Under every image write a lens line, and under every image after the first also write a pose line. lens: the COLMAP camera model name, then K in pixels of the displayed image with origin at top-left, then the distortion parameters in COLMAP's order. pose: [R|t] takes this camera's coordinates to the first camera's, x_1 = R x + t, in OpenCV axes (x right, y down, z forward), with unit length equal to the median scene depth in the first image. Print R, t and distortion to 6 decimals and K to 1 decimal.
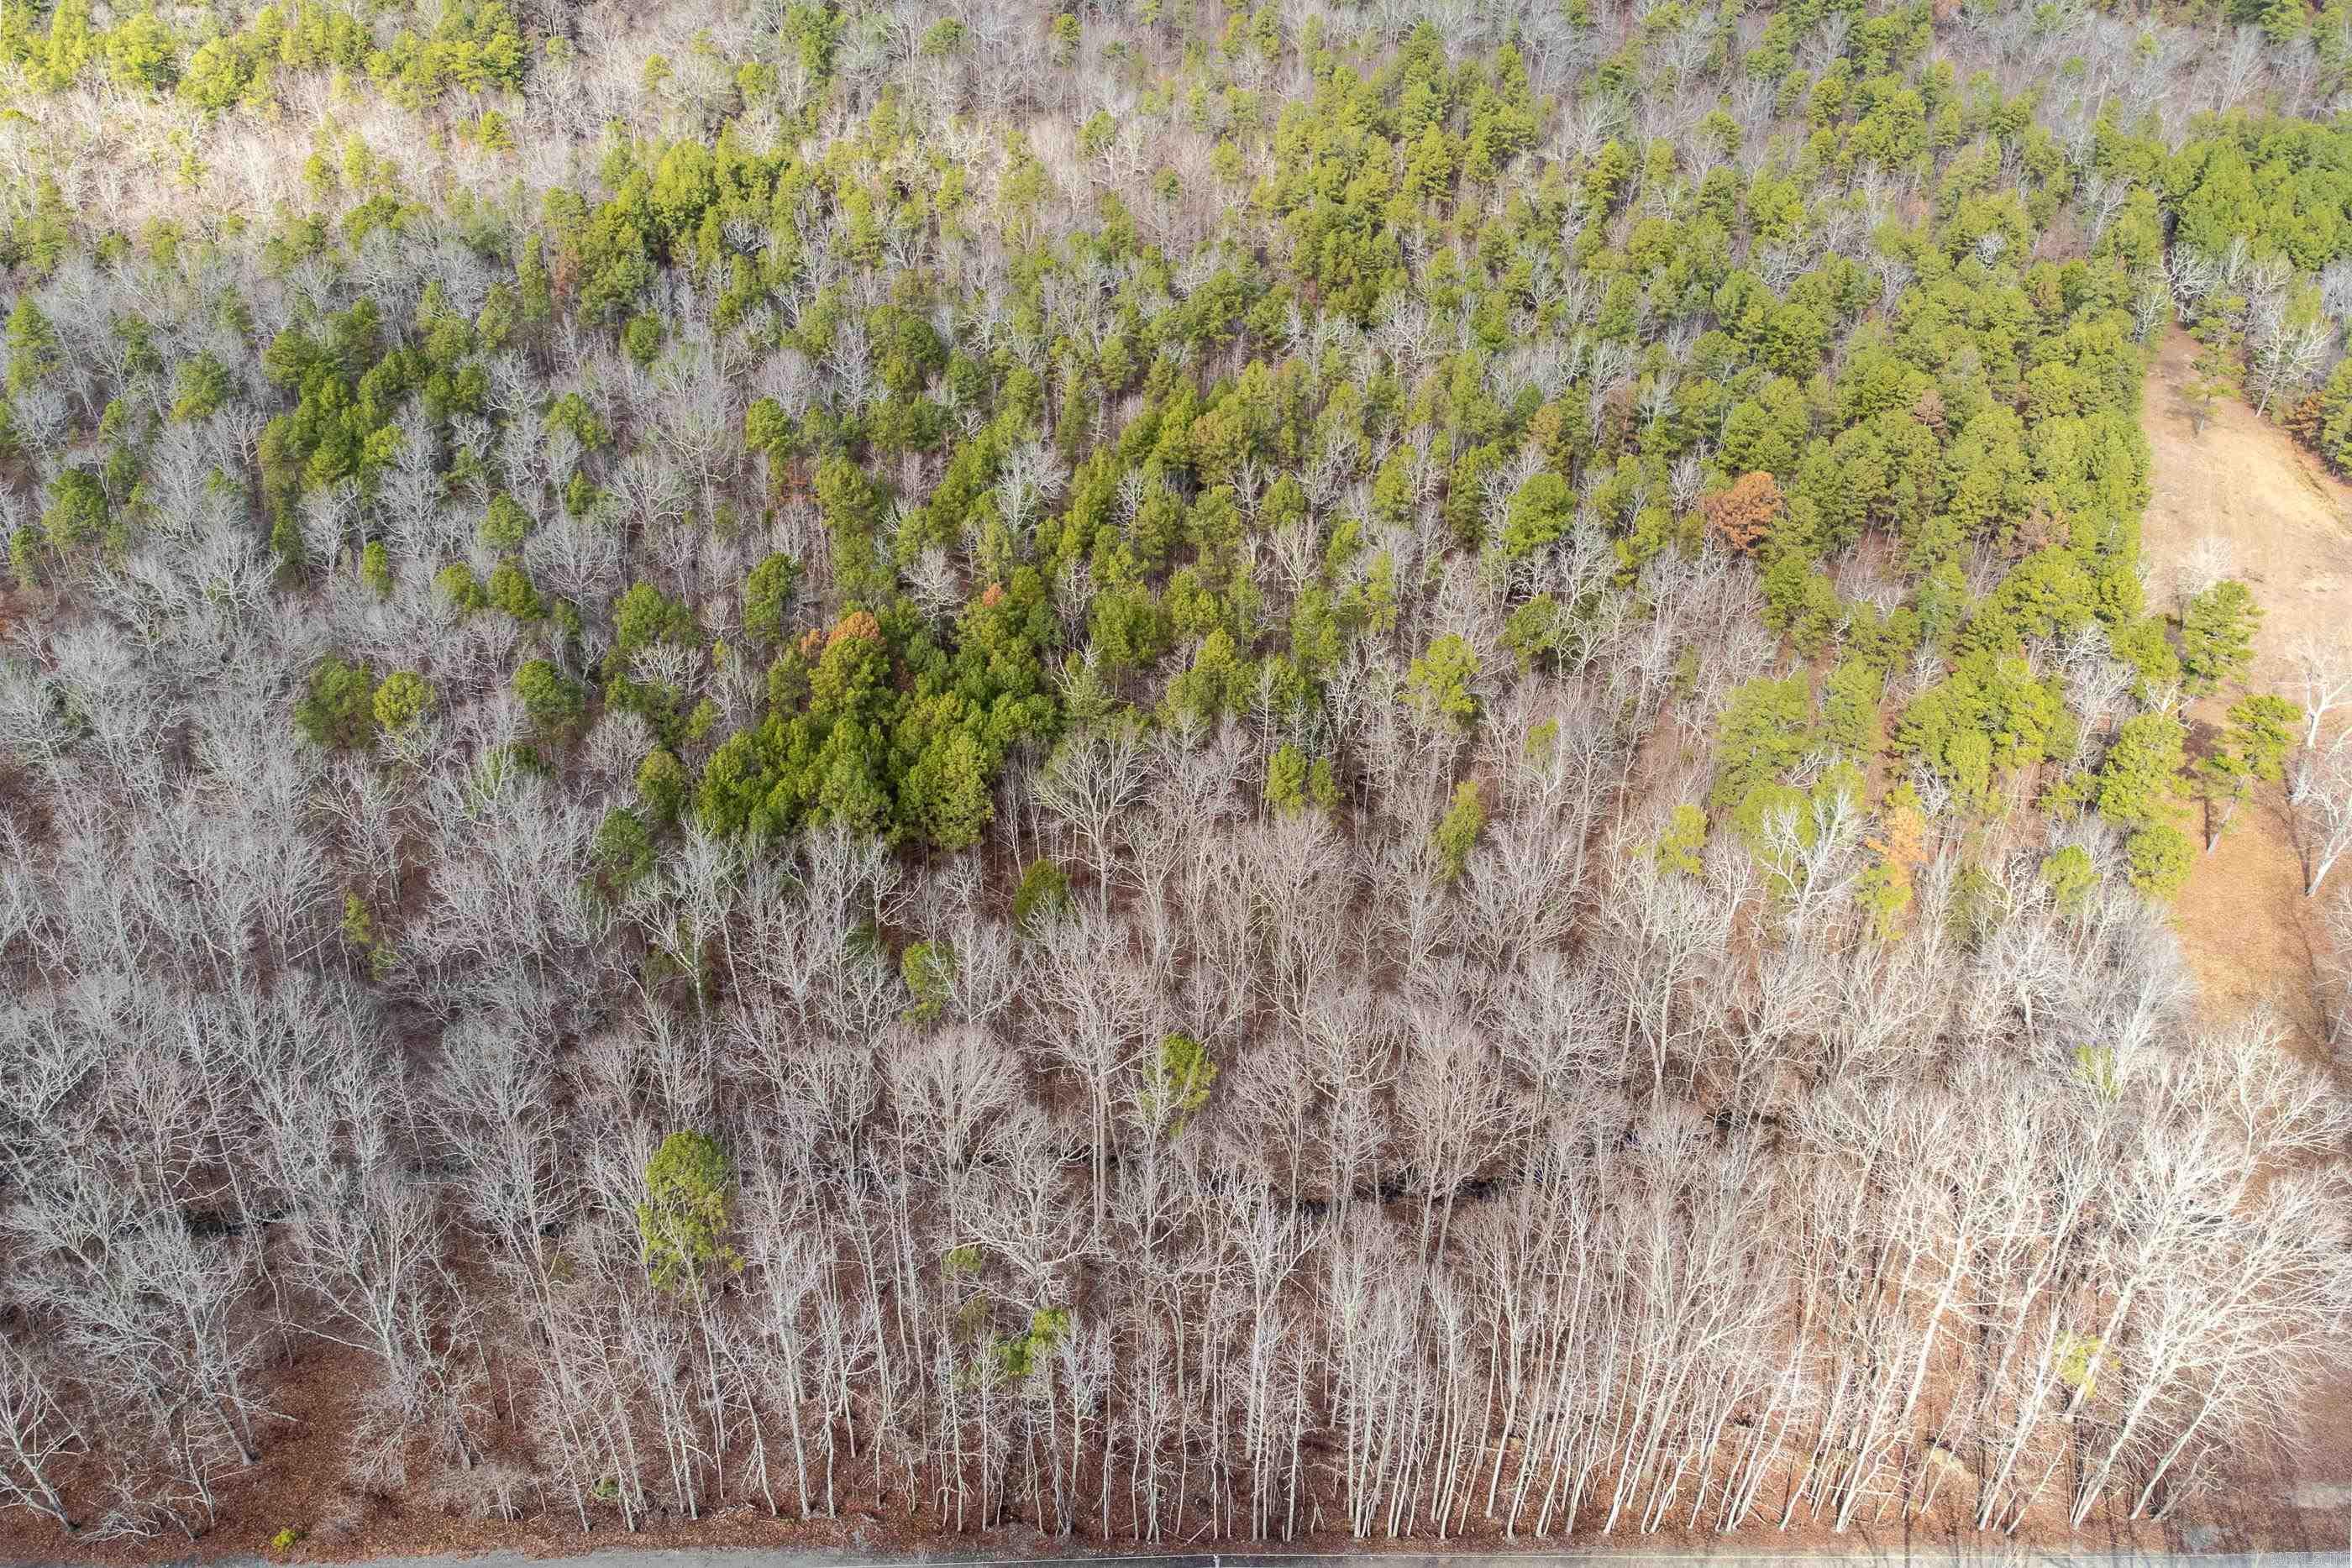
lens RADIAL K [[2358.5, 0, 1176.0], [0, 2358.5, 784.0], [0, 0, 1]] dist [0.049363, -0.064279]
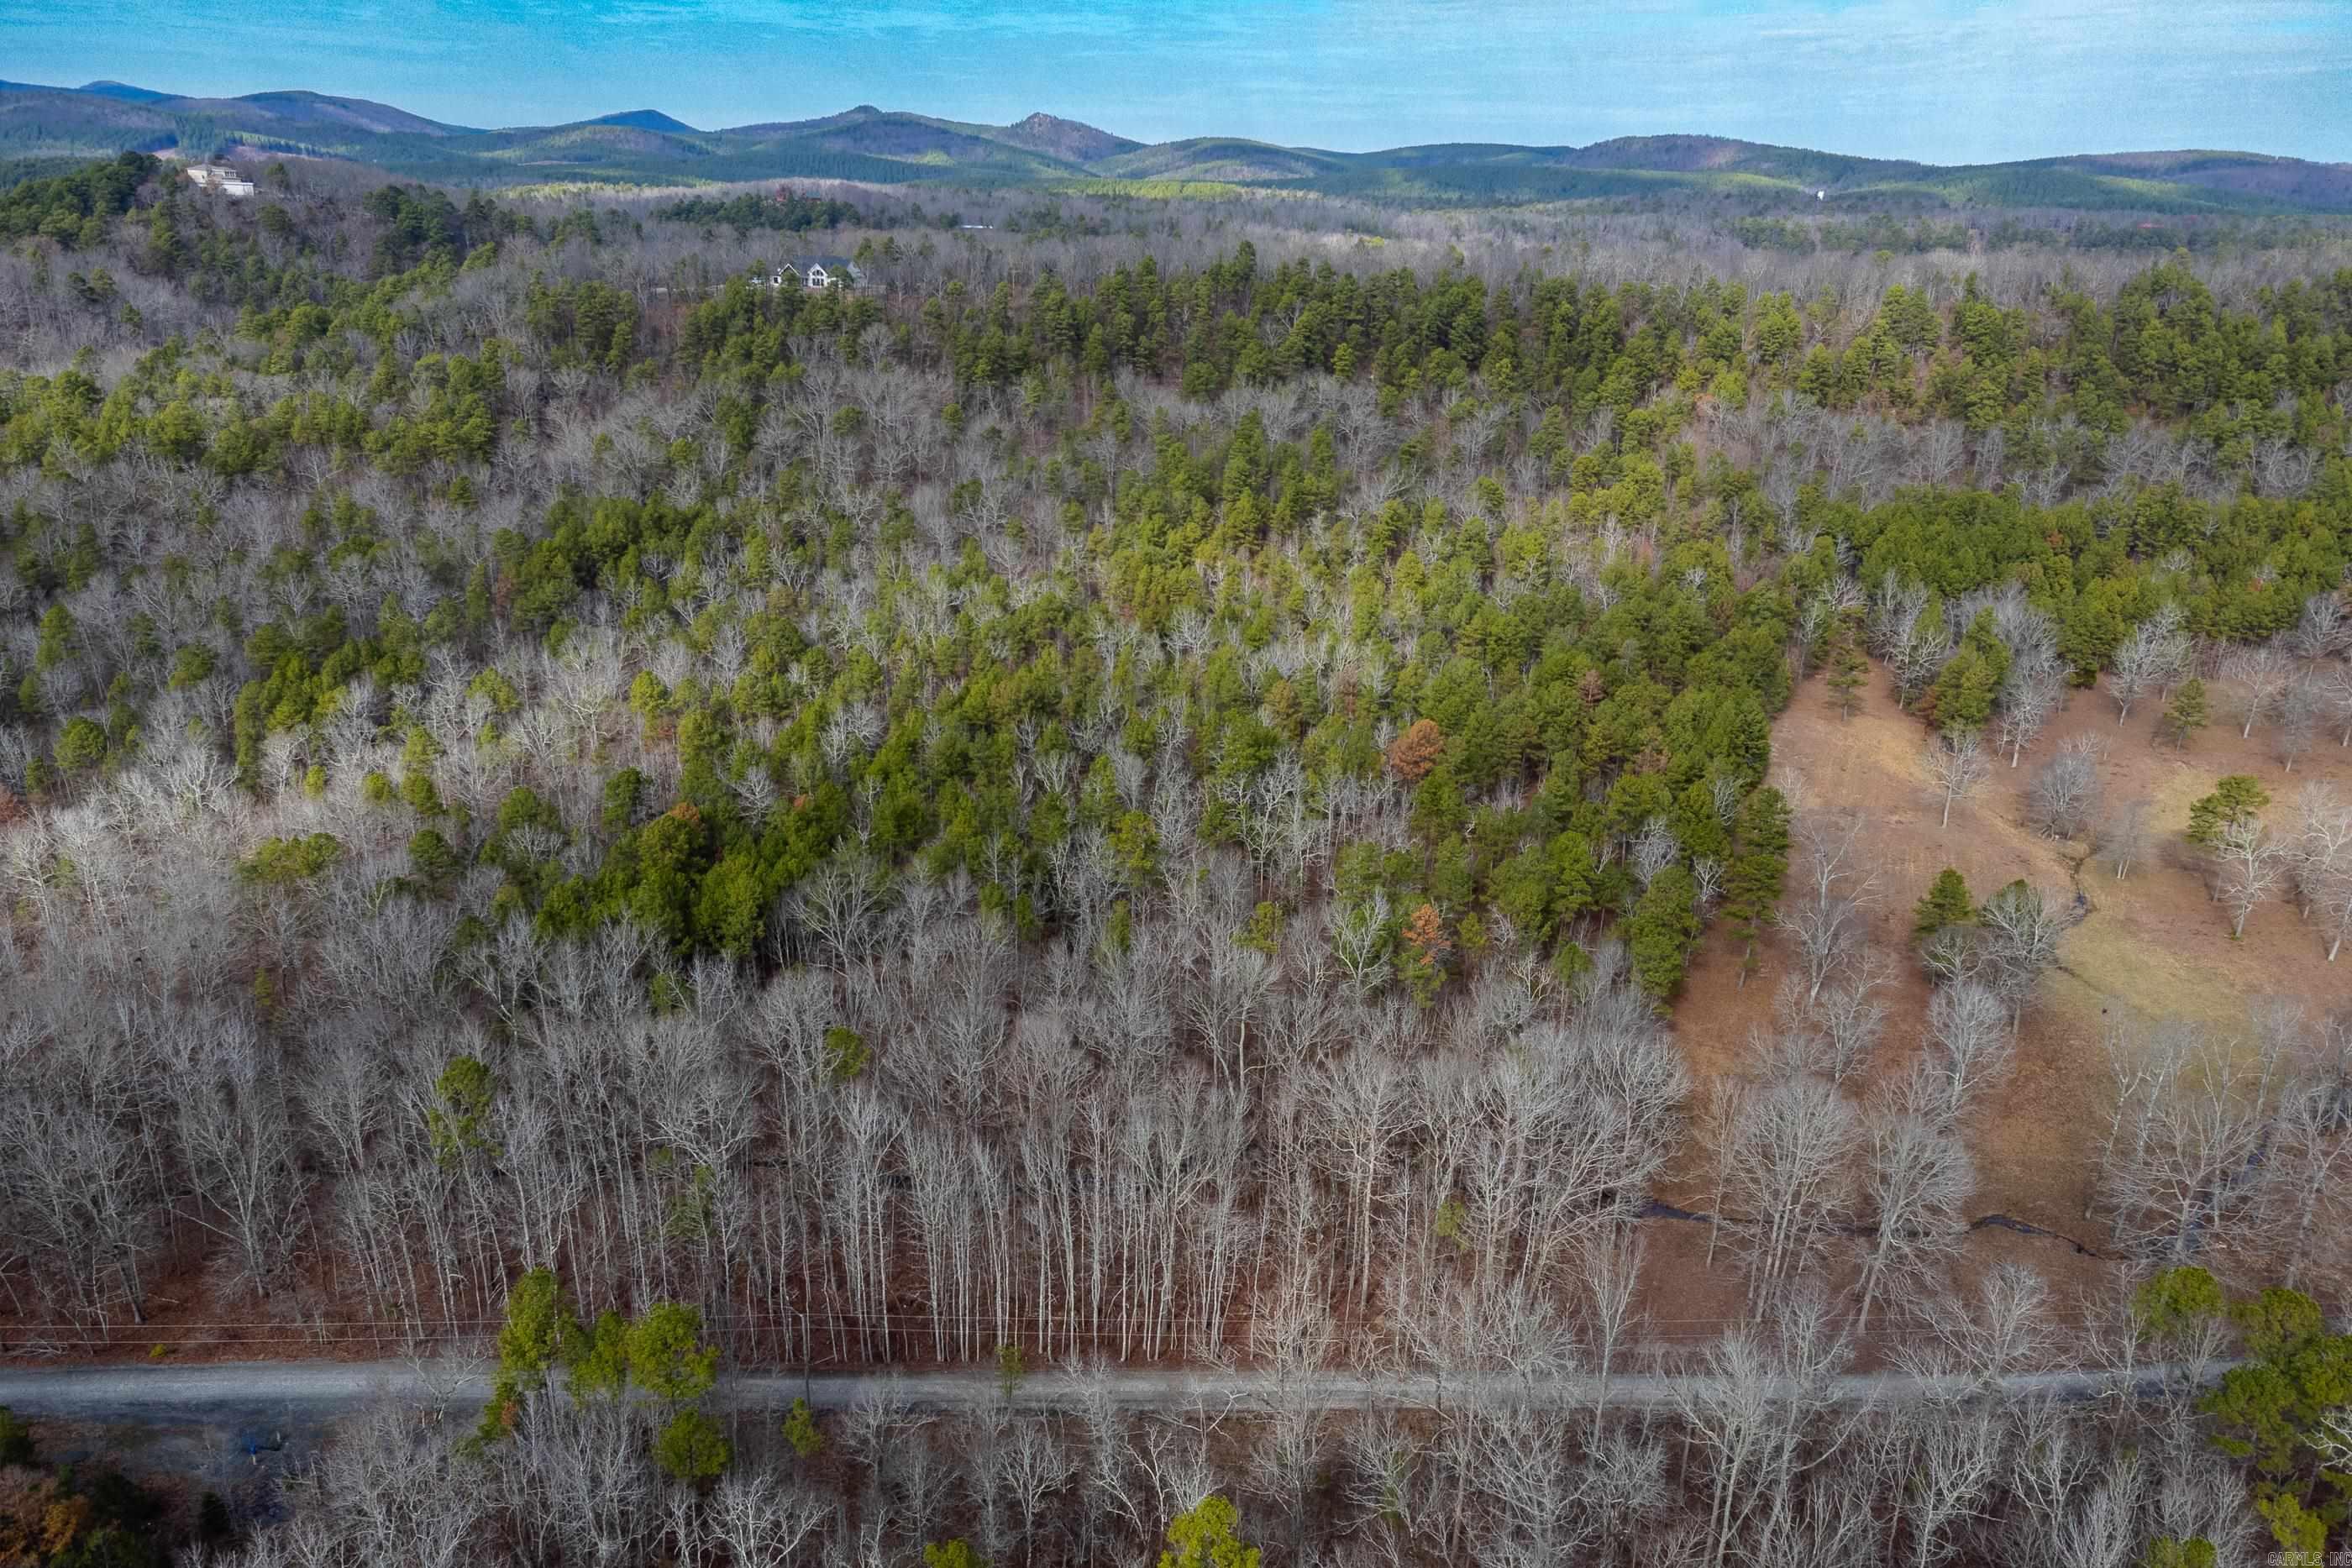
lens RADIAL K [[2358.5, 0, 1176.0], [0, 2358.5, 784.0], [0, 0, 1]] dist [0.049363, -0.064279]
pose [[0.999983, 0.003197, -0.004892, 0.096855], [-0.004027, 0.983578, -0.180439, 0.103410], [0.004234, 0.180456, 0.983574, -0.181696]]
